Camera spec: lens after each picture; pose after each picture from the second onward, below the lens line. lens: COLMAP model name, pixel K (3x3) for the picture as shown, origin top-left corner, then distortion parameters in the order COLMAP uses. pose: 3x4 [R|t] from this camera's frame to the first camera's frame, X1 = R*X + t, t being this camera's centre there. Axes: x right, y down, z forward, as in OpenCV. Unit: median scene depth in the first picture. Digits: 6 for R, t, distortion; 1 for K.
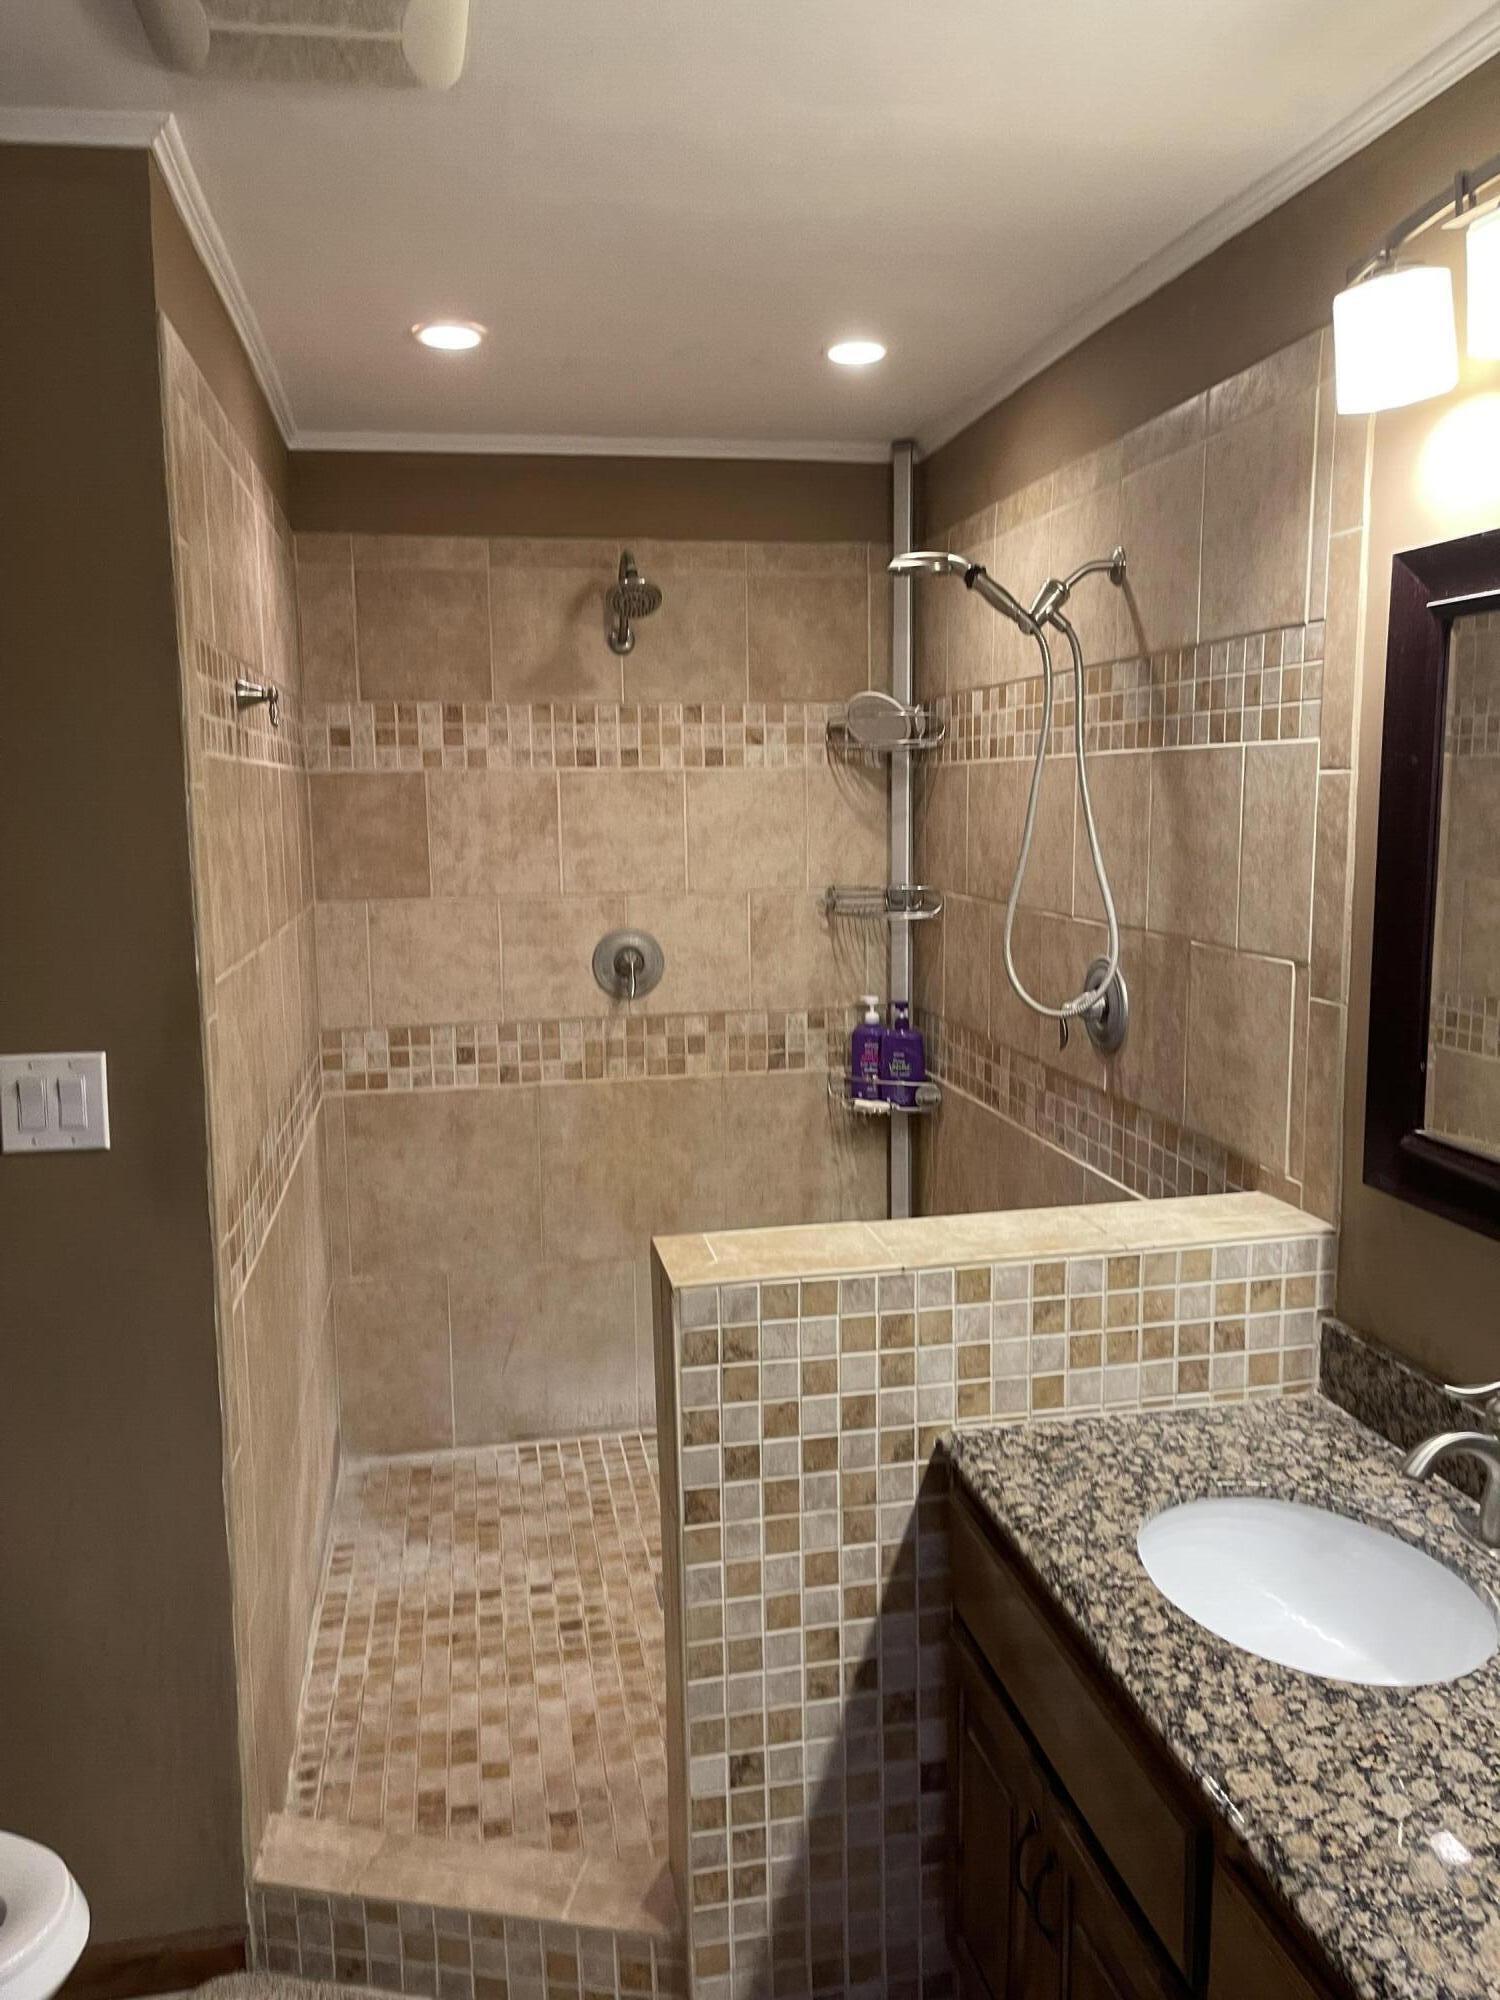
lens RADIAL K [[1501.5, 0, 750.0], [0, 1501.5, 1000.0], [0, 0, 1]] dist [0.081582, -0.110548]
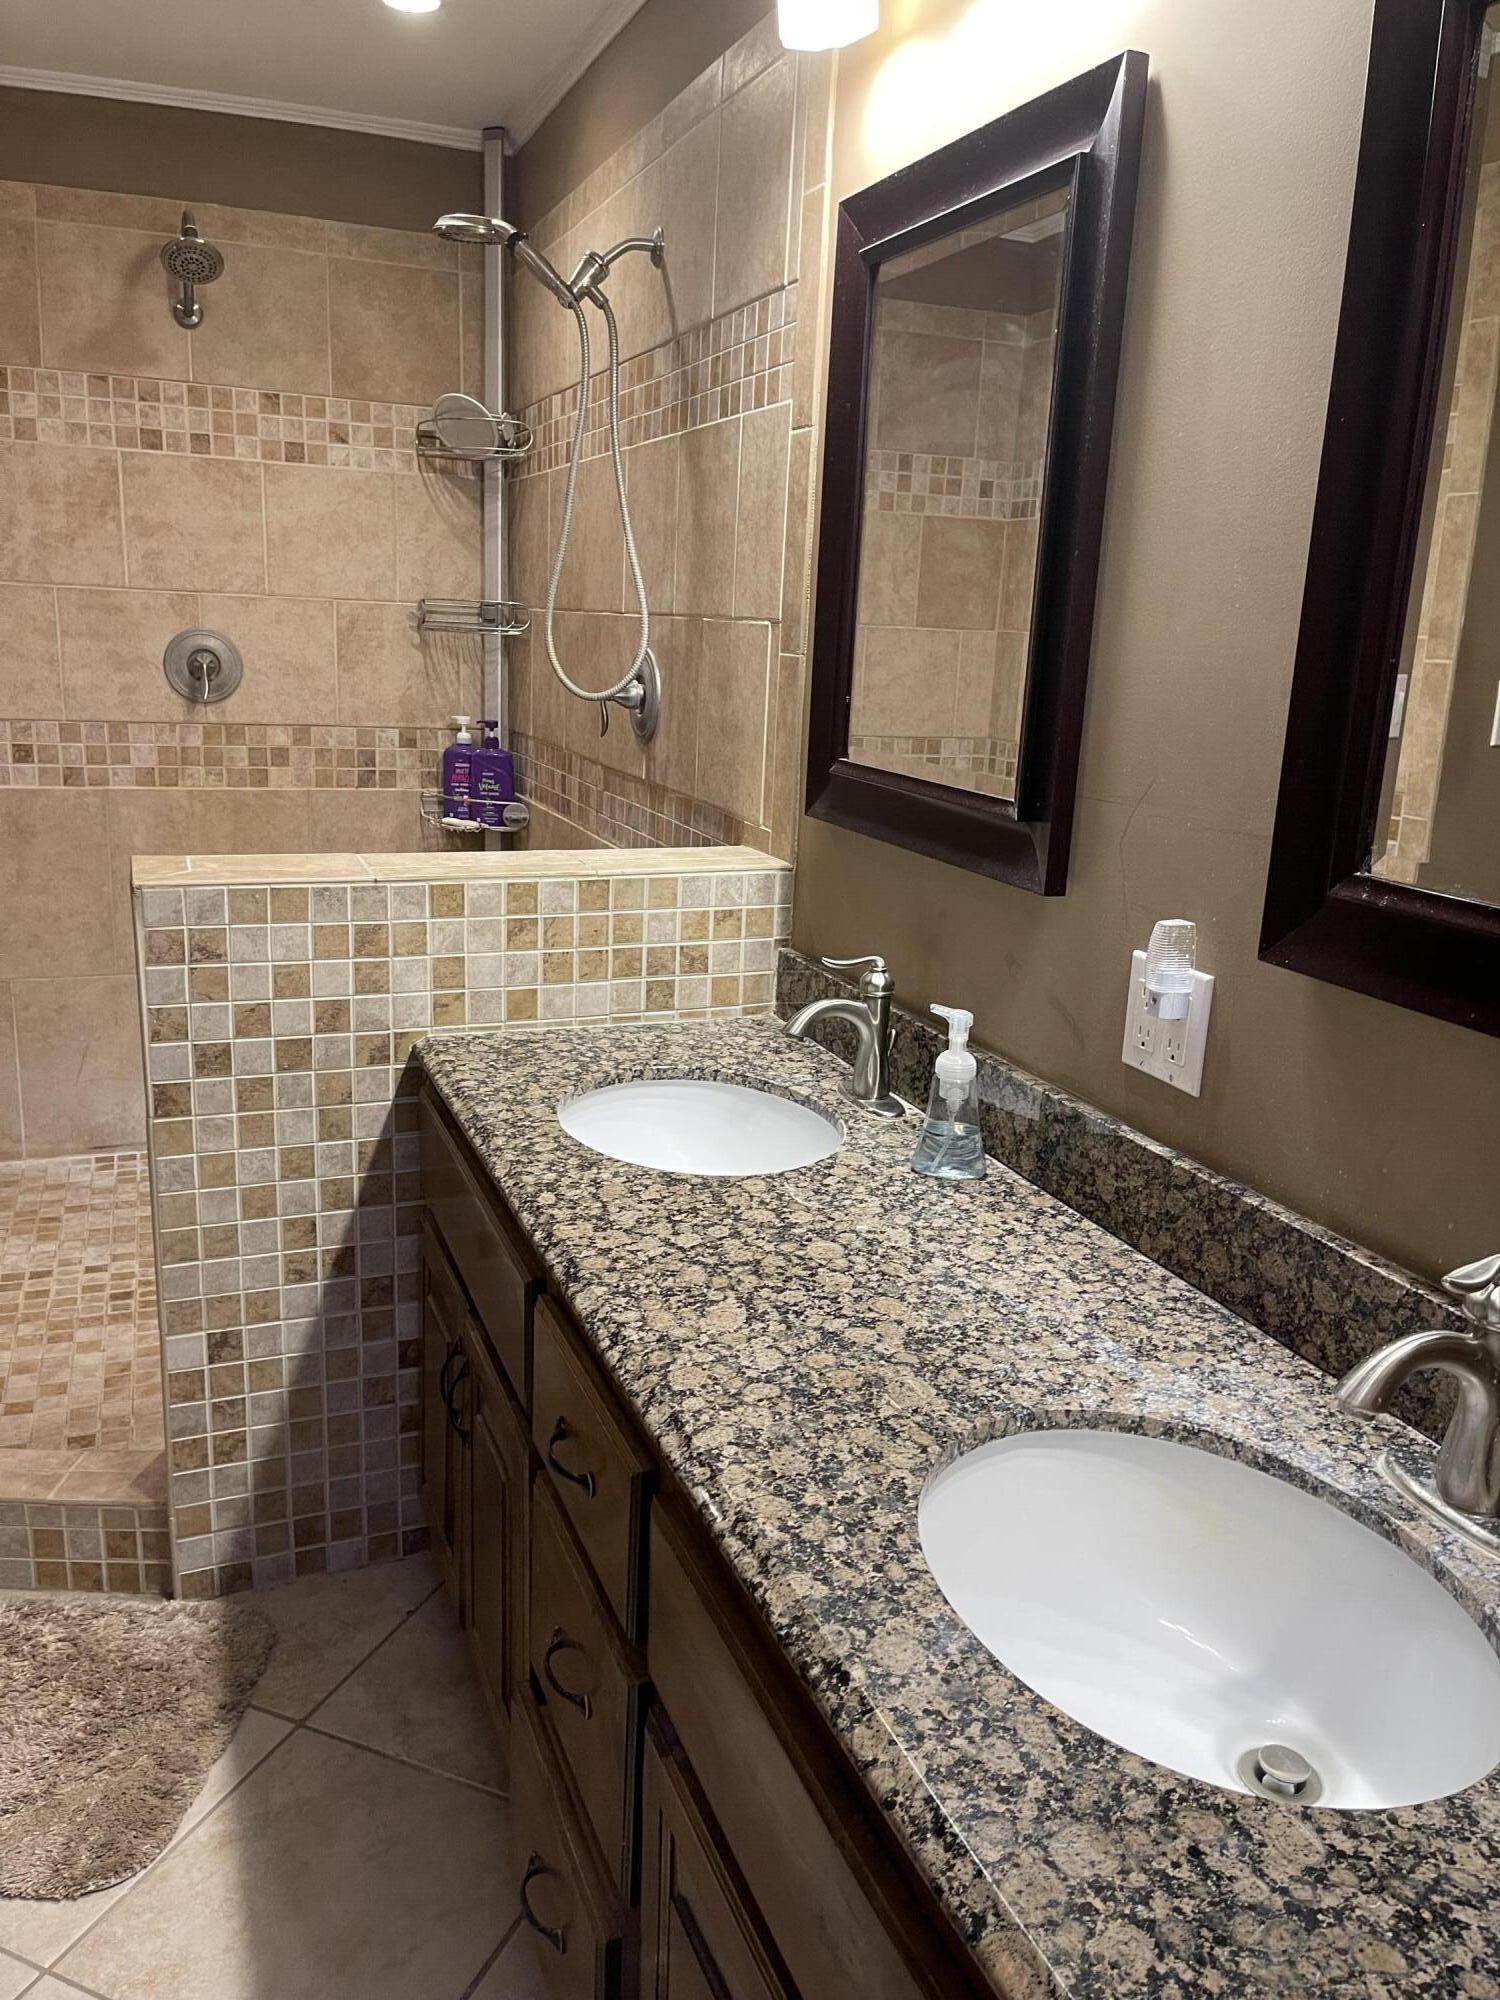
lens RADIAL K [[1503.1, 0, 750.0], [0, 1503.1, 1000.0], [0, 0, 1]] dist [0.060003, -0.065507]
pose [[0.981879, 0.010196, 0.189235, 0.124232], [-0.031565, 0.993402, 0.110254, 0.106885], [-0.186862, -0.114230, 0.975722, -0.063860]]
